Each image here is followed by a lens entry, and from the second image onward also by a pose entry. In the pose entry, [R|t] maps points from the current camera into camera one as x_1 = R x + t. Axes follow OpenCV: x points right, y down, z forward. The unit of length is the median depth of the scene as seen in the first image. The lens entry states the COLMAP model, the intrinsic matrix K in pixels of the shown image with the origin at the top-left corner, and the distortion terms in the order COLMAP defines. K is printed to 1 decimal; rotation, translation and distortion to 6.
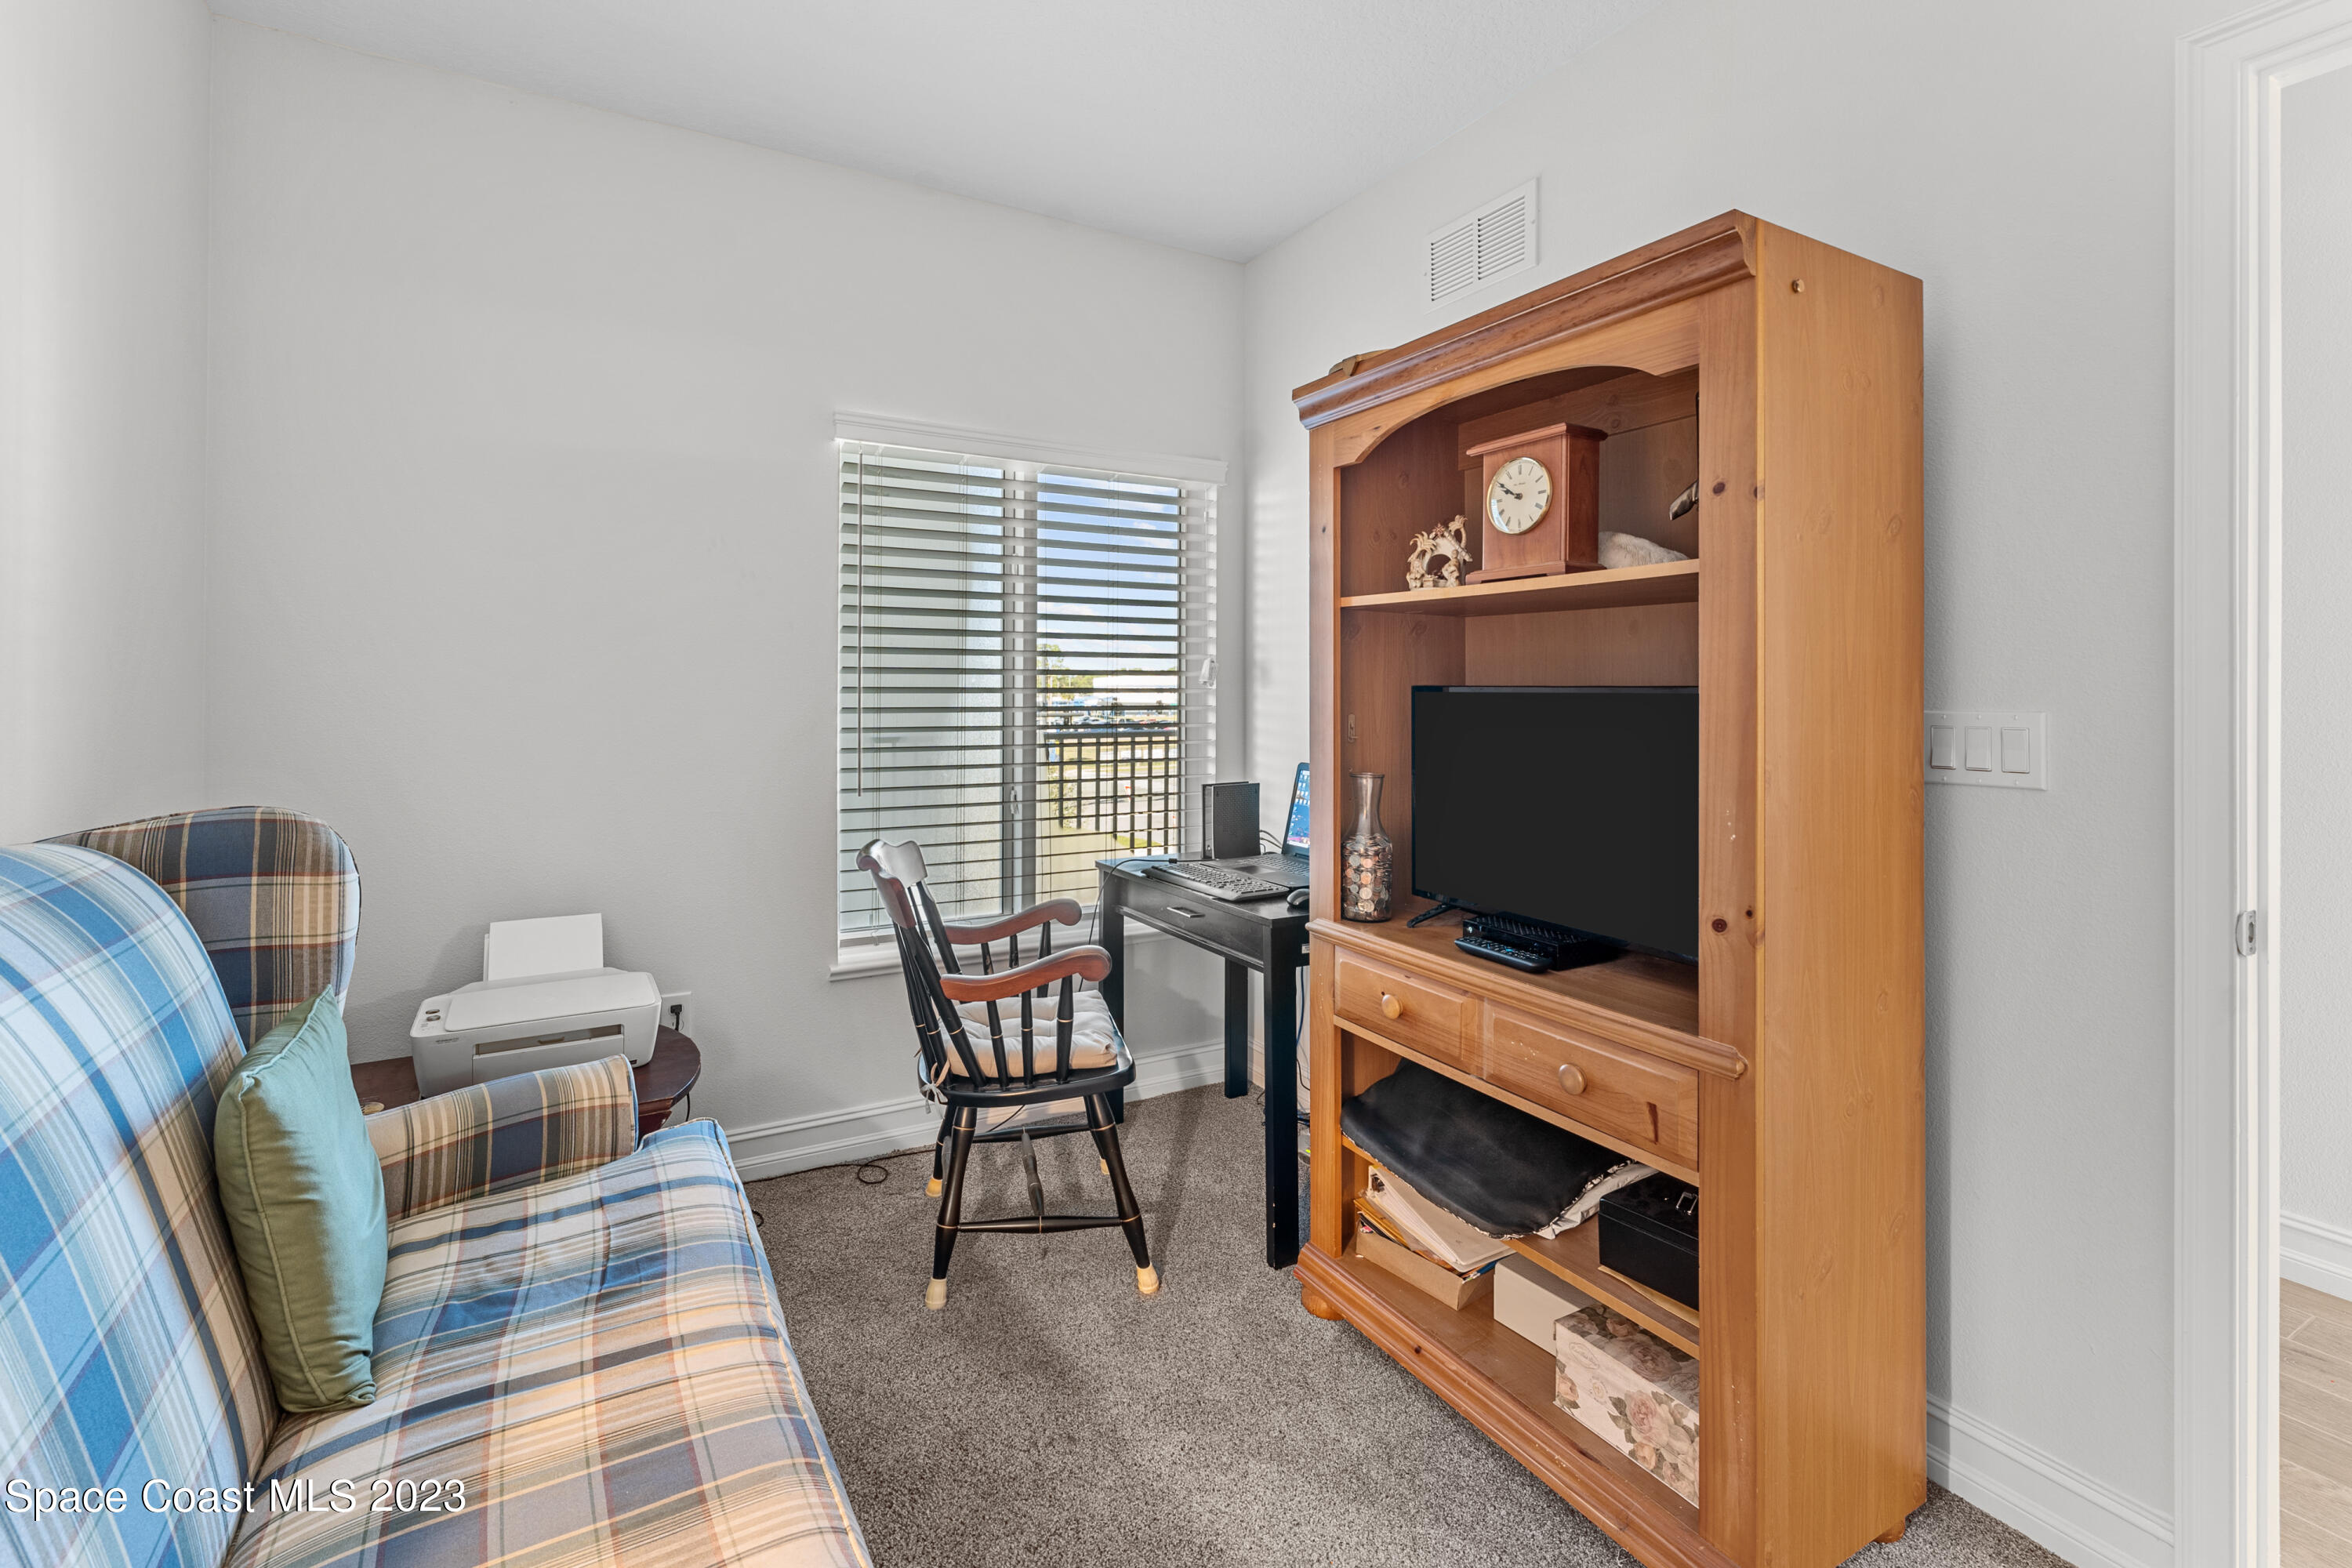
lens RADIAL K [[961.0, 0, 1044.8], [0, 961.0, 682.5], [0, 0, 1]] dist [-0.001849, 0.000219]
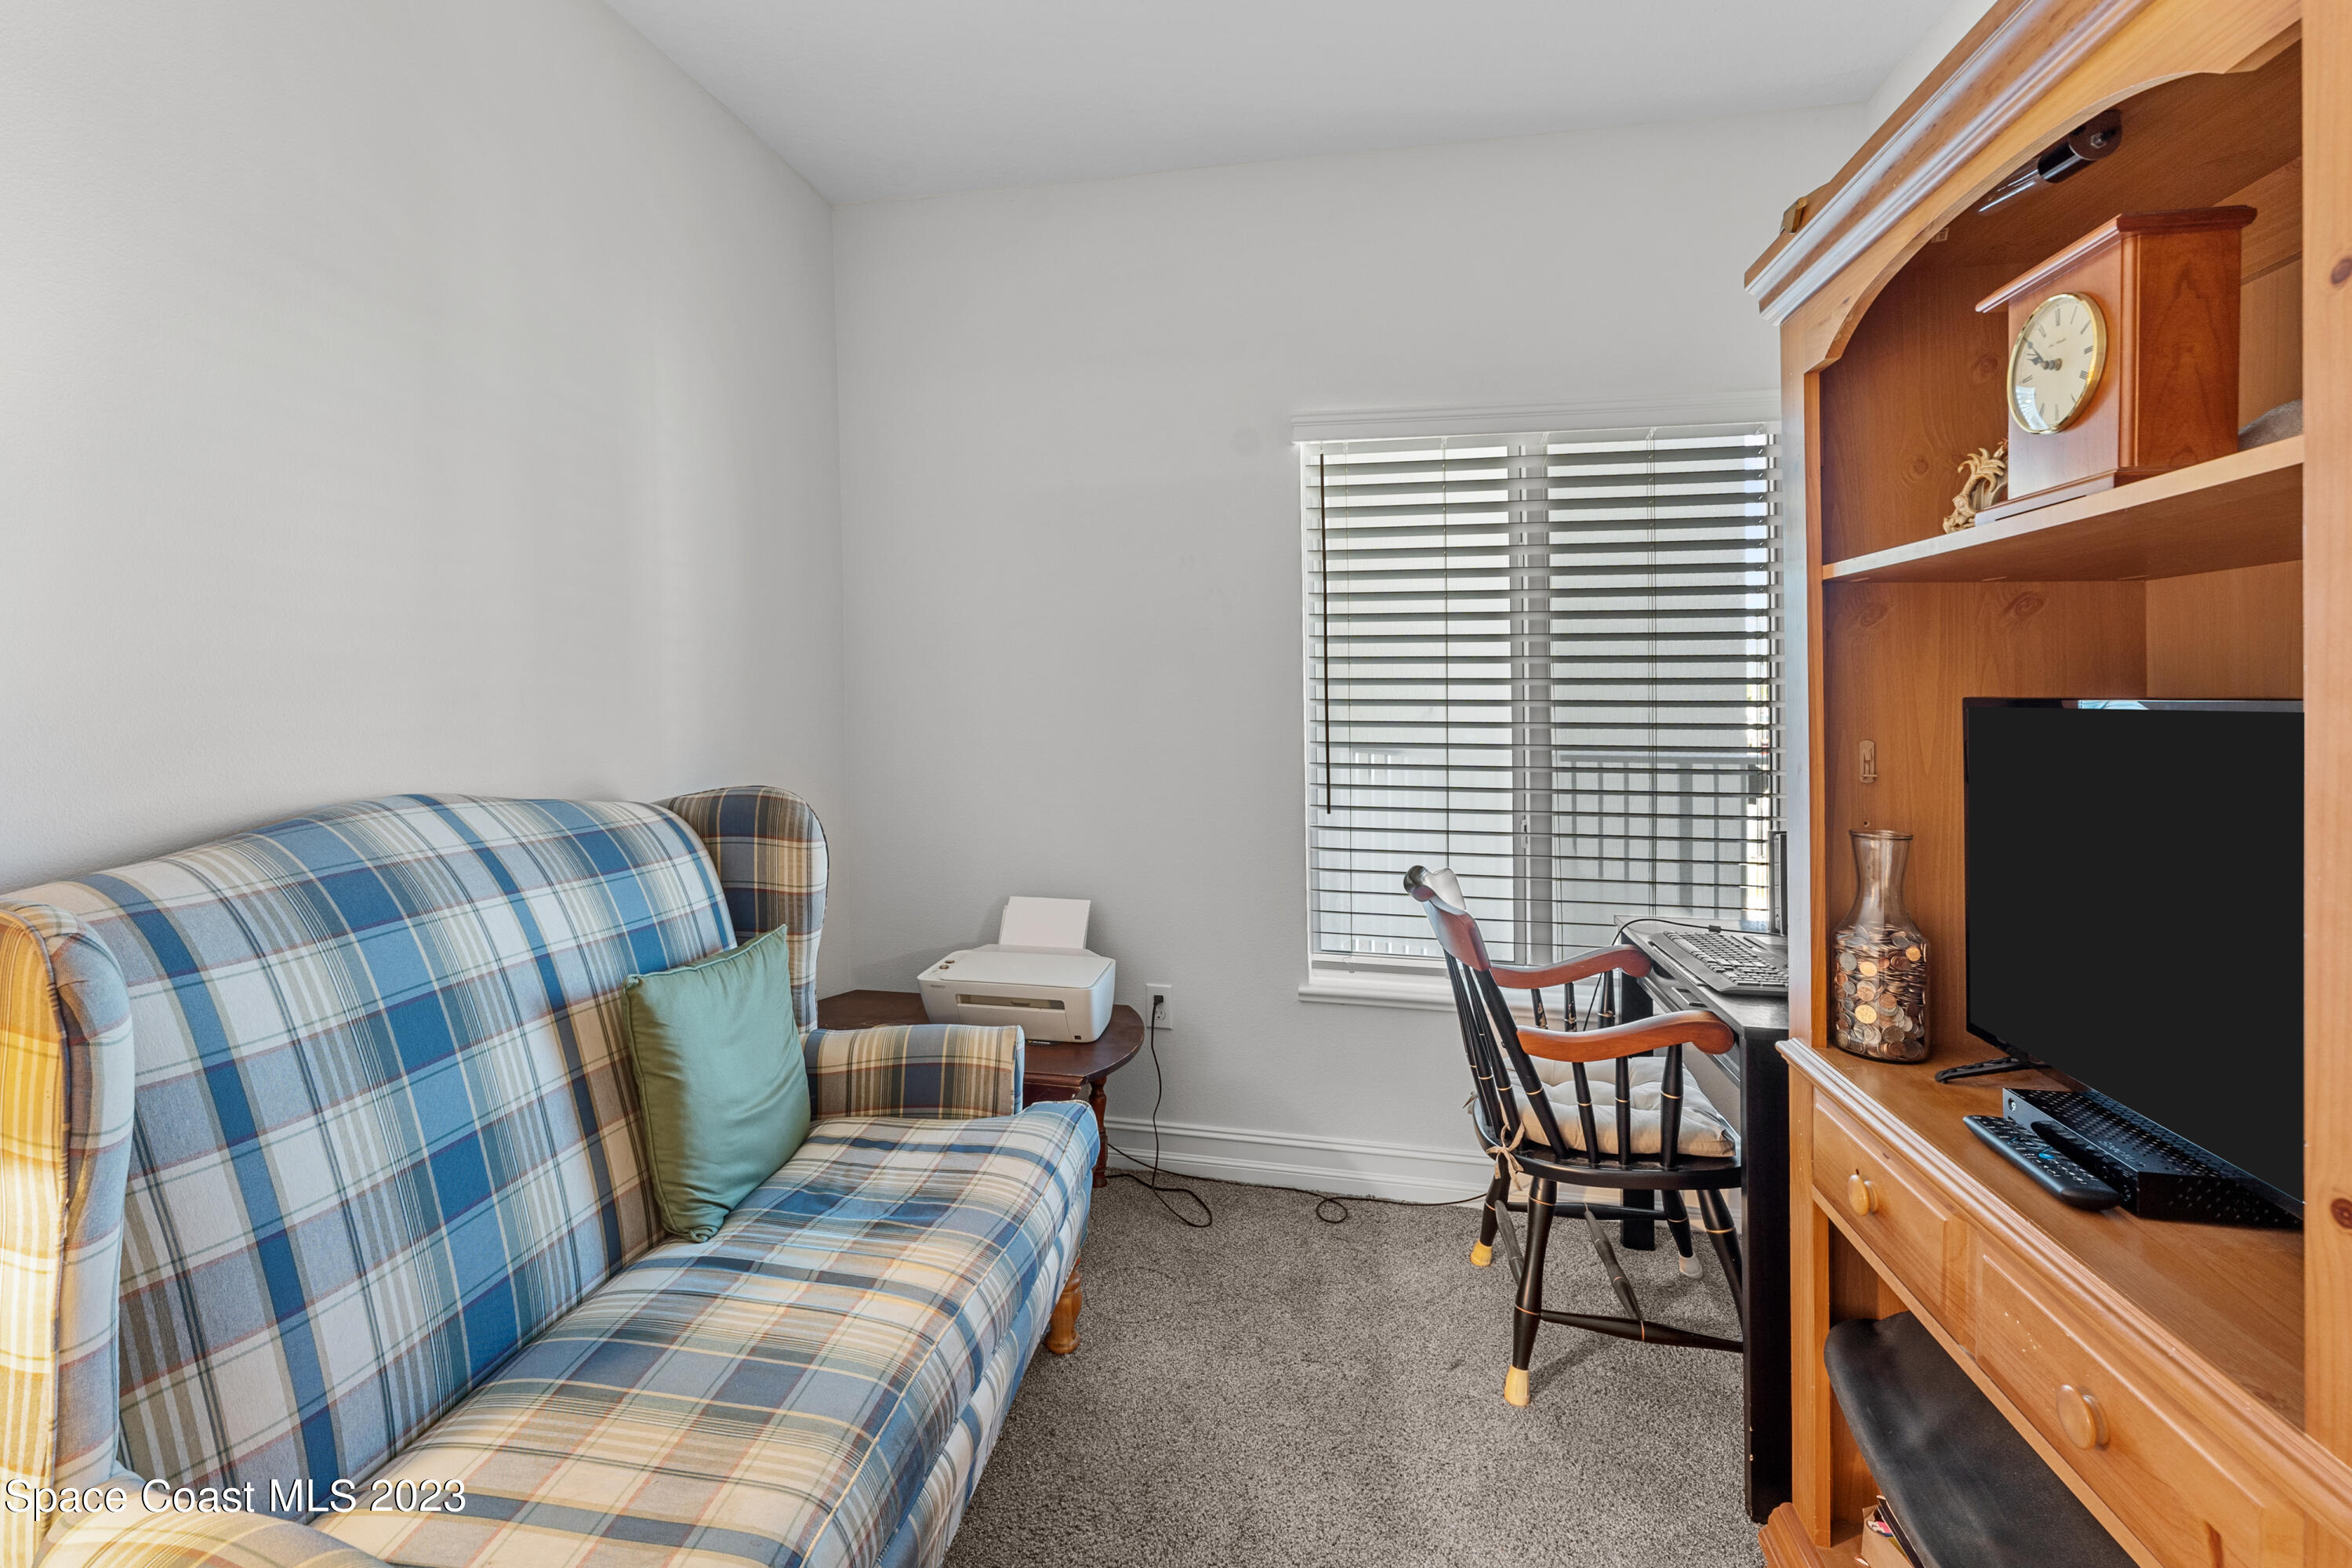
lens RADIAL K [[962.7, 0, 1175.0], [0, 962.7, 701.6], [0, 0, 1]] dist [-0.002812, -0.000431]
pose [[0.801388, 0.002929, -0.598138, 0.409990], [0.001615, 0.999974, 0.007061, 0.000536], [0.598143, -0.006625, 0.801362, 0.228527]]
